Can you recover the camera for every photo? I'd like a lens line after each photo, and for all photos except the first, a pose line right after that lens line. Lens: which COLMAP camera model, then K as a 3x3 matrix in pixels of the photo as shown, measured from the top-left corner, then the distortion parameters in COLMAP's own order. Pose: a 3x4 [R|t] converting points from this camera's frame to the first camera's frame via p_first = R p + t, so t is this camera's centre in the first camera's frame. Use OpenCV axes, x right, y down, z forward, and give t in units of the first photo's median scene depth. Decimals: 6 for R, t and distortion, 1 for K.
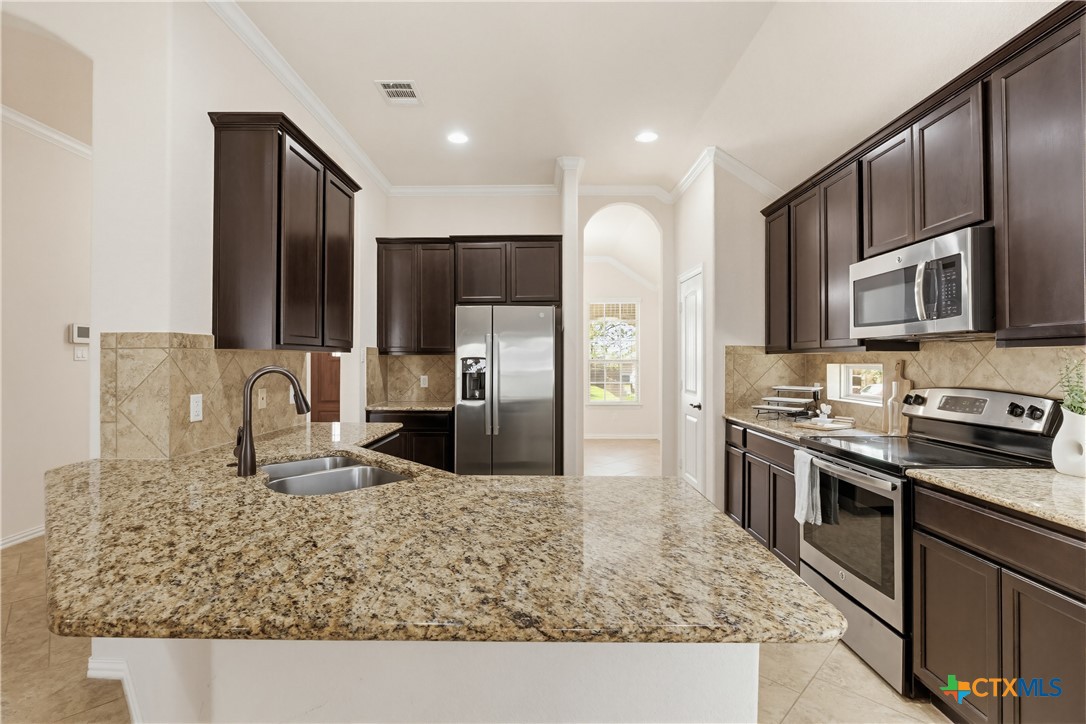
lens RADIAL K [[492.1, 0, 535.1], [0, 492.1, 360.0], [0, 0, 1]] dist [-0.009949, 0.000418]
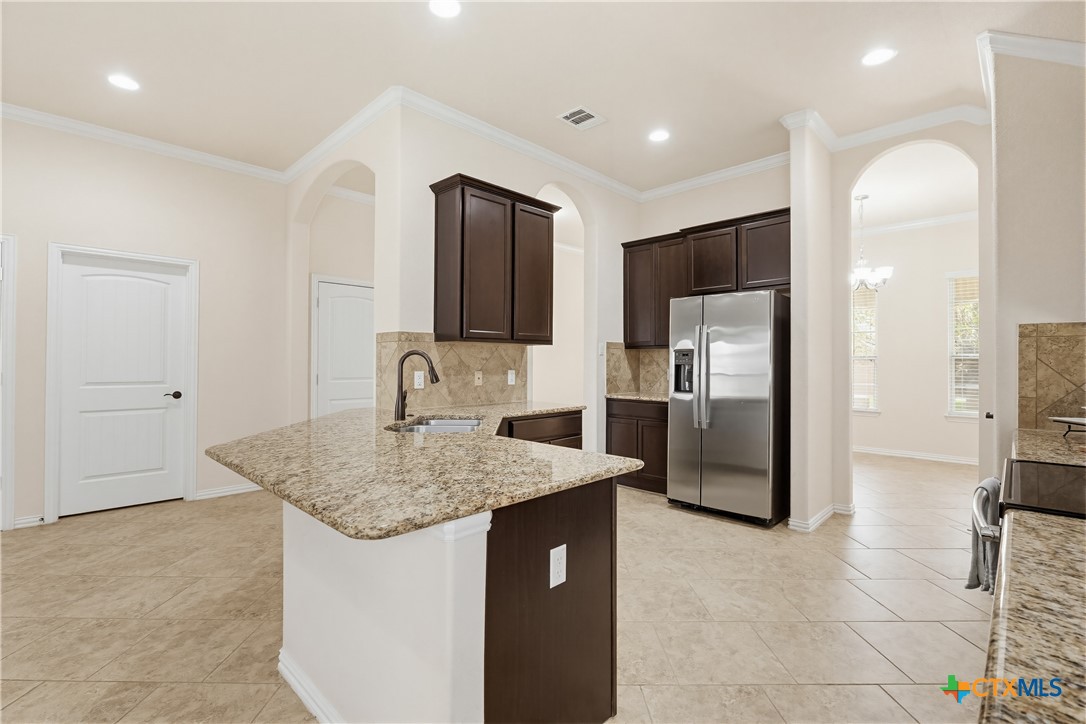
lens RADIAL K [[492.1, 0, 535.1], [0, 492.1, 360.0], [0, 0, 1]] dist [-0.009949, 0.000418]
pose [[0.717597, -0.000403, -0.696459, 0.407107], [-0.003590, 0.999984, -0.004277, 0.025307], [0.696449, 0.005569, 0.717584, 0.090969]]
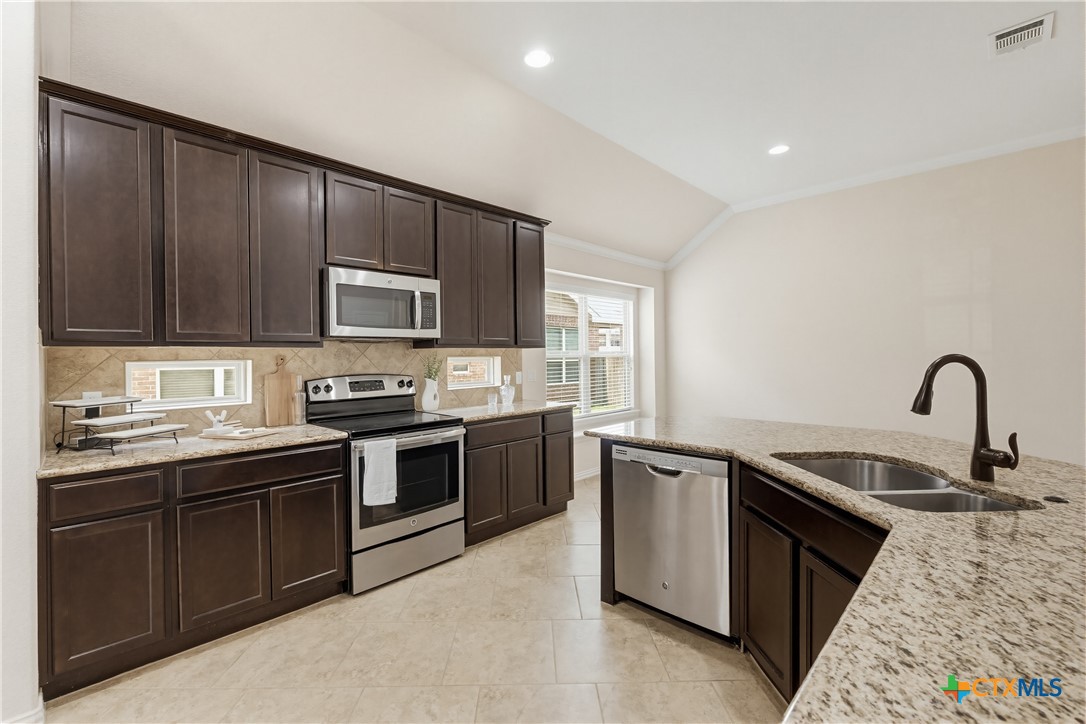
lens RADIAL K [[481.6, 0, 540.7], [0, 481.6, 357.9], [0, 0, 1]] dist [-0.008995, -0.000059]
pose [[-0.716608, 0.004749, 0.697460, -0.322760], [0.010571, 0.999936, 0.004053, 0.004959], [-0.697396, 0.010277, -0.716613, 1.085520]]
